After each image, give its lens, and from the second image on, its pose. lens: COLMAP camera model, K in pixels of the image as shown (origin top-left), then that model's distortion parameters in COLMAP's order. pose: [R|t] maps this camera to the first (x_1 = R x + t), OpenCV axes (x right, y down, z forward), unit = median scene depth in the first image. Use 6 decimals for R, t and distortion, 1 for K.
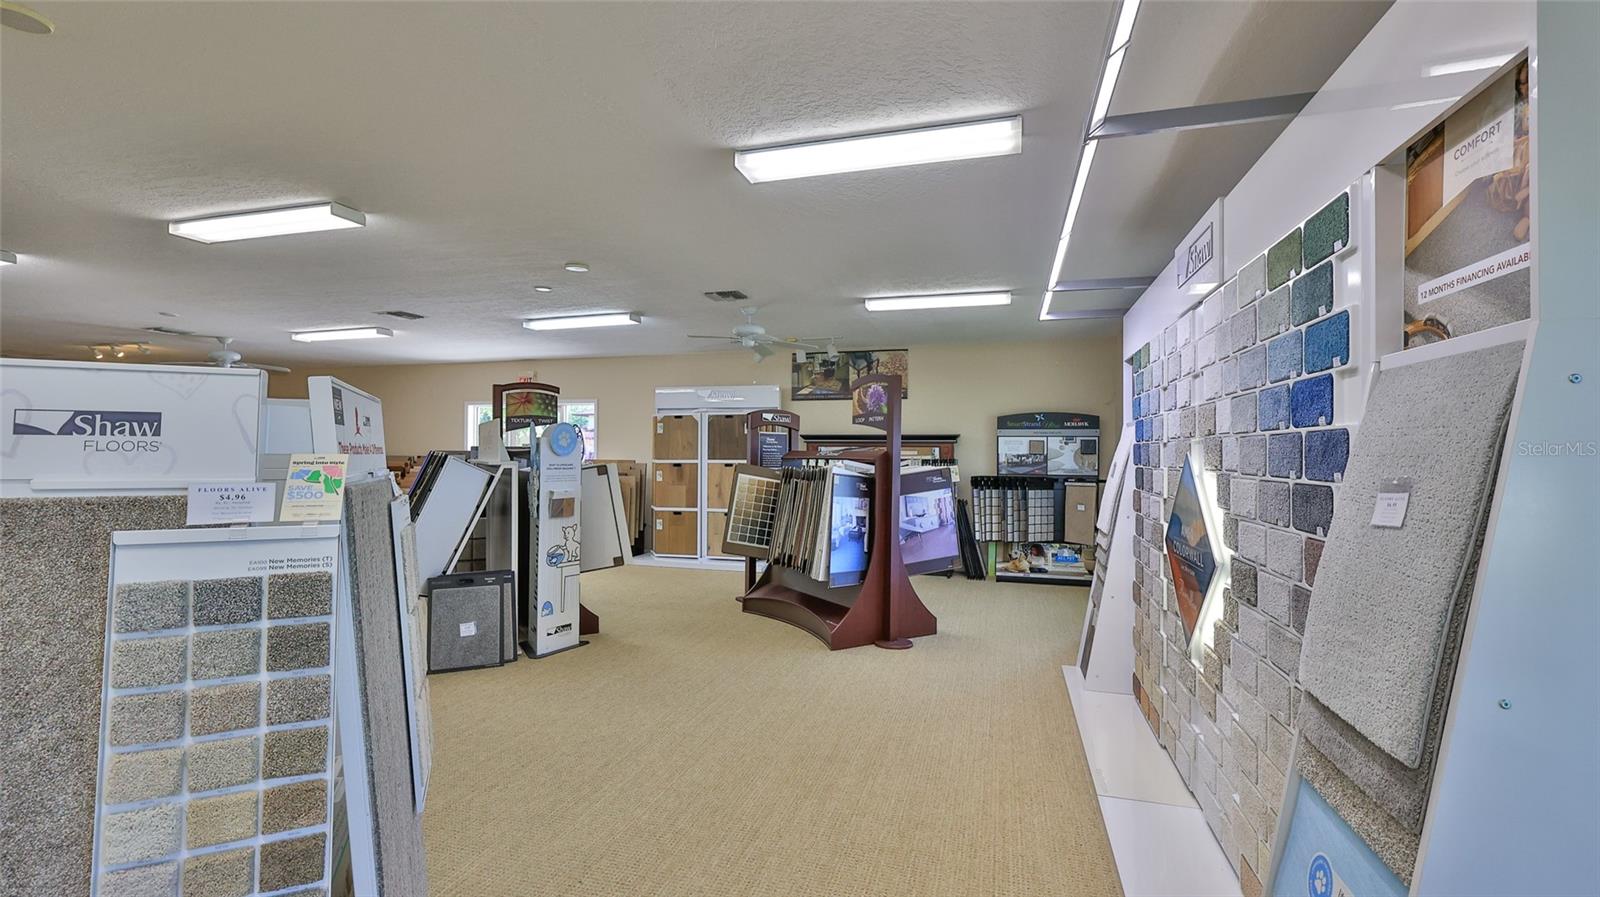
lens RADIAL K [[717.7, 0, 783.2], [0, 717.7, 448.6], [0, 0, 1]] dist [0.002872, -0.000496]
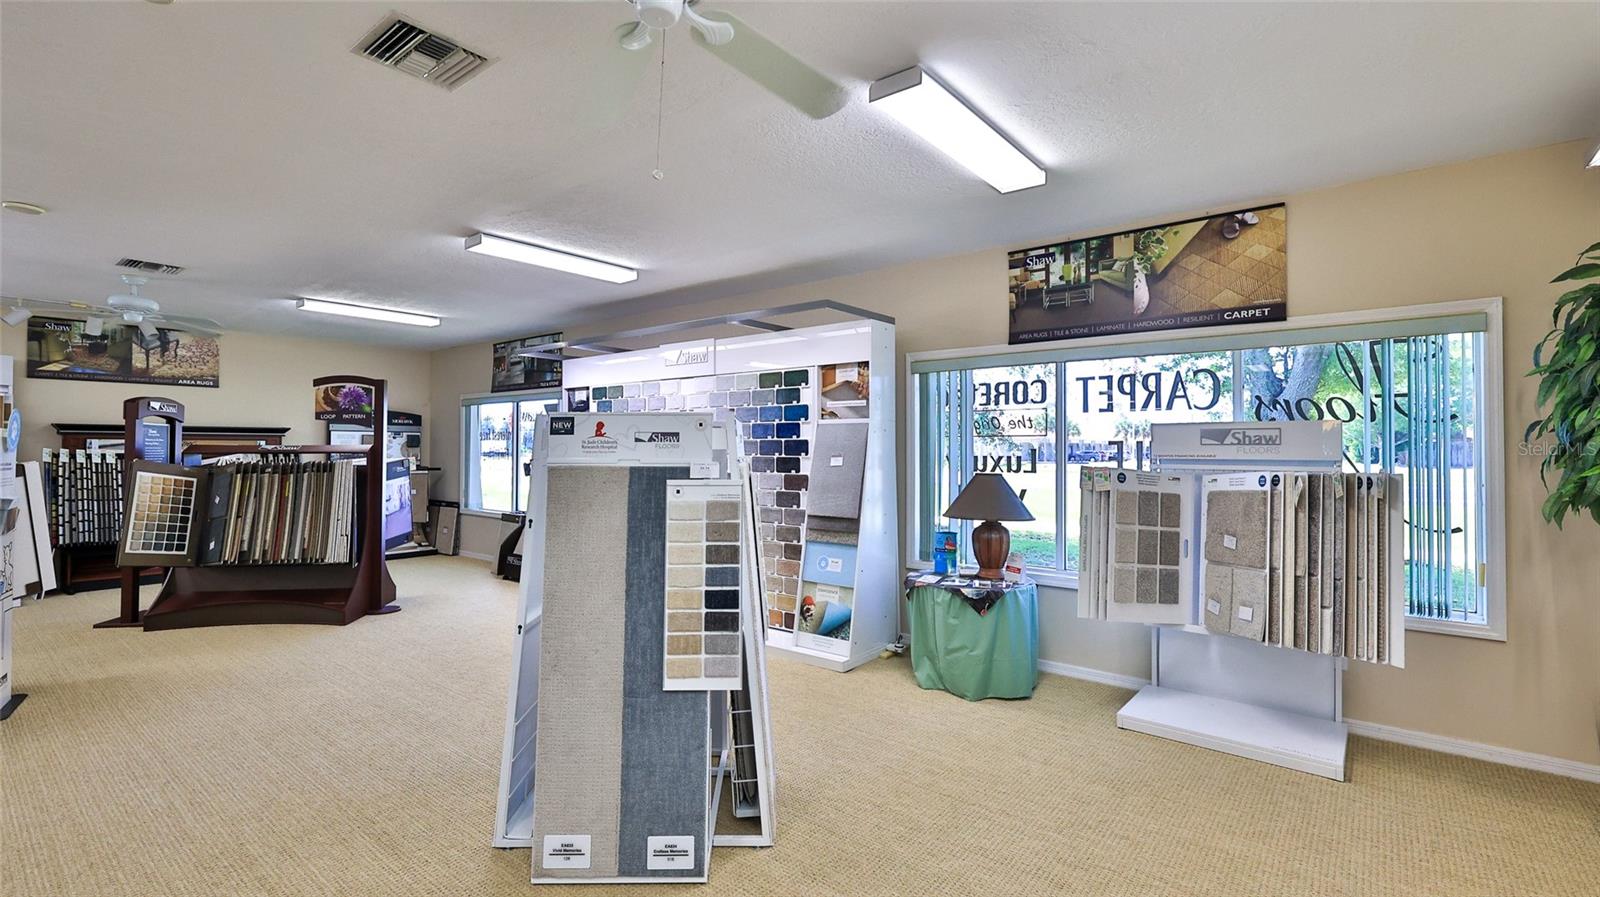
lens RADIAL K [[717.7, 0, 803.4], [0, 717.7, 444.4], [0, 0, 1]] dist [0.002872, -0.000496]
pose [[0.373256, -0.001493, 0.927727, -0.631049], [-0.004281, 0.999985, 0.003331, -0.004472], [-0.927718, -0.005215, 0.373245, -0.065315]]
